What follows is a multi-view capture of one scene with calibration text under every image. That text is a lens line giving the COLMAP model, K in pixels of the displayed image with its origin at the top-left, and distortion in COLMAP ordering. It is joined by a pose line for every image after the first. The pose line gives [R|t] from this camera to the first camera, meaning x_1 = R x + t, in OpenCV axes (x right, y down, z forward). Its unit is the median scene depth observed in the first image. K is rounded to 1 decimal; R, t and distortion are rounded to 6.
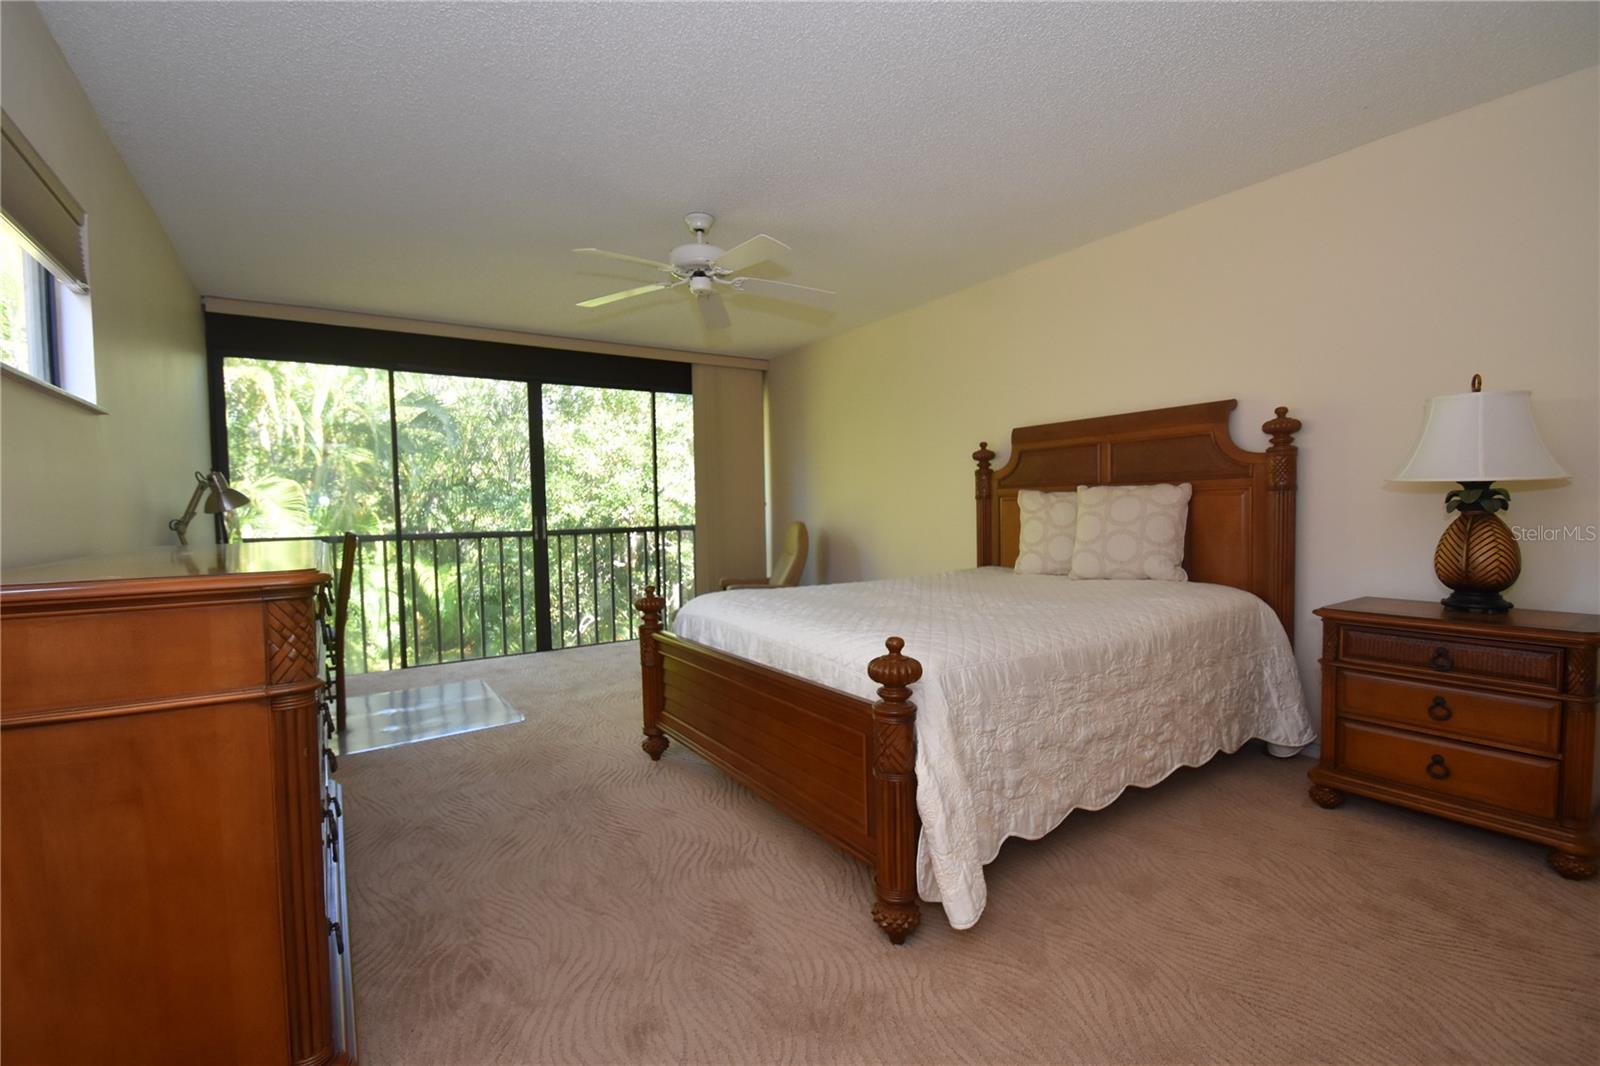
lens RADIAL K [[701.6, 0, 802.8], [0, 701.6, 548.1], [0, 0, 1]] dist [0.005217, -0.010789]
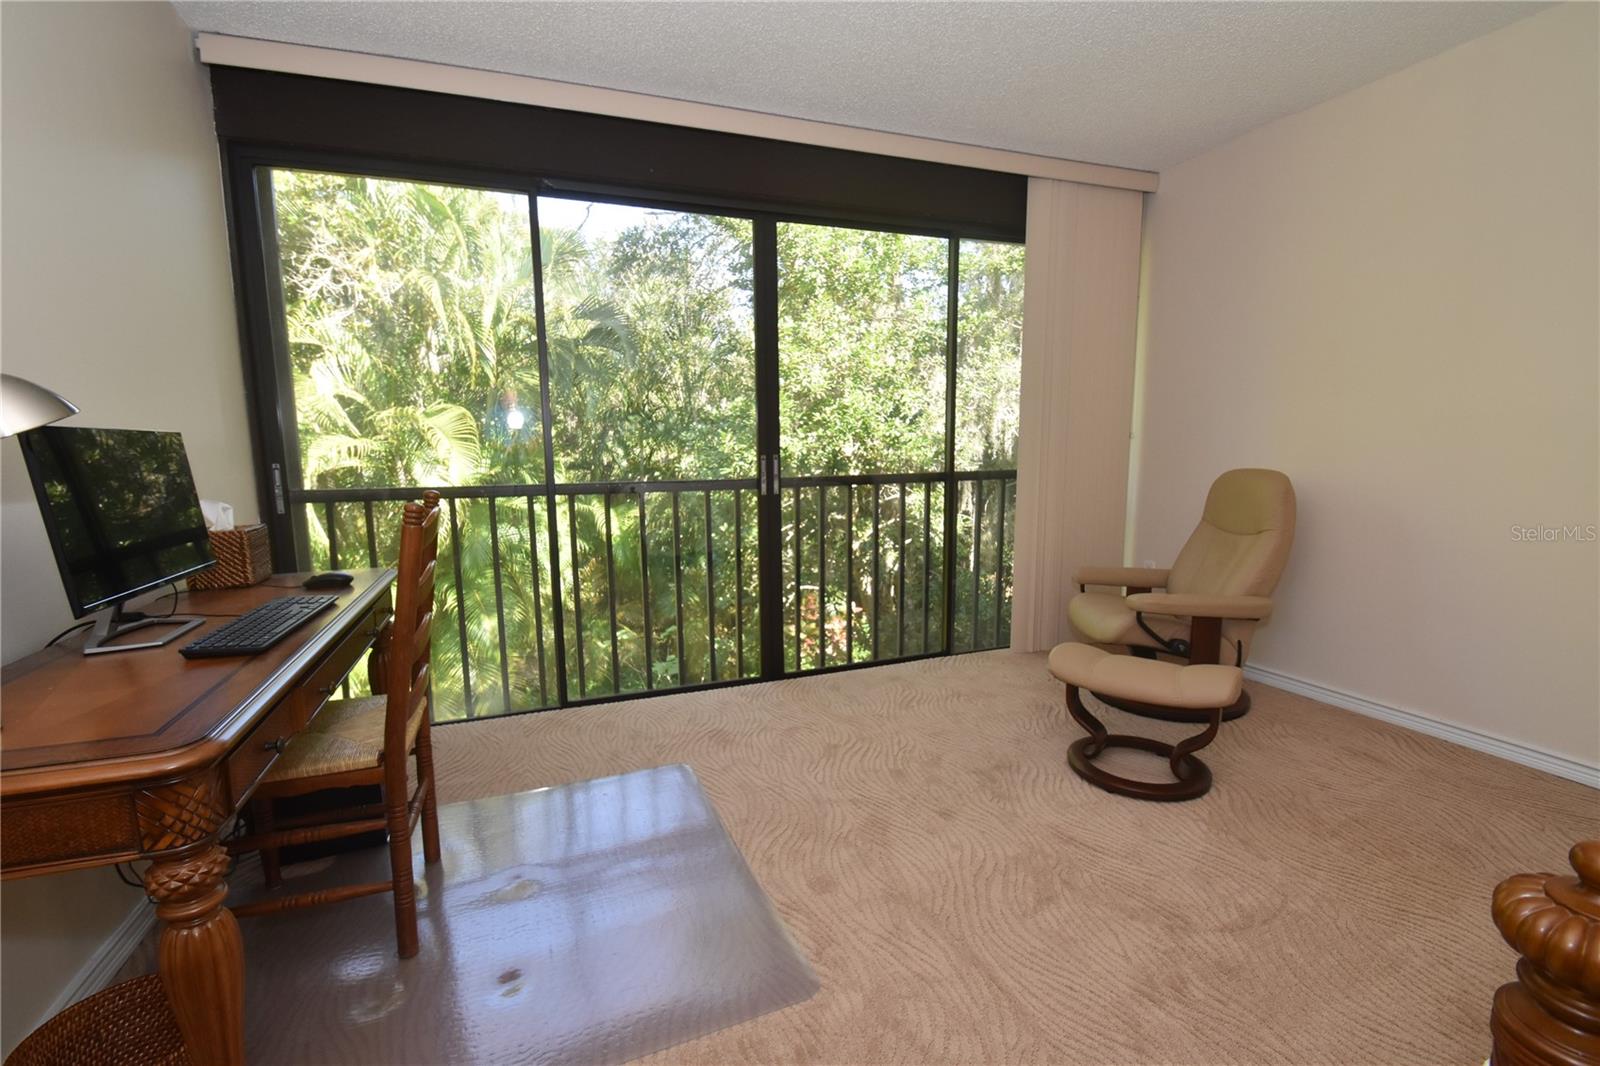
lens RADIAL K [[701.6, 0, 791.0], [0, 701.6, 530.2], [0, 0, 1]] dist [0.005217, -0.010789]
pose [[0.972767, 0.035406, -0.229066, -0.160604], [-0.019992, 0.997398, 0.069268, -0.016528], [0.230923, -0.062802, 0.970943, 0.314078]]
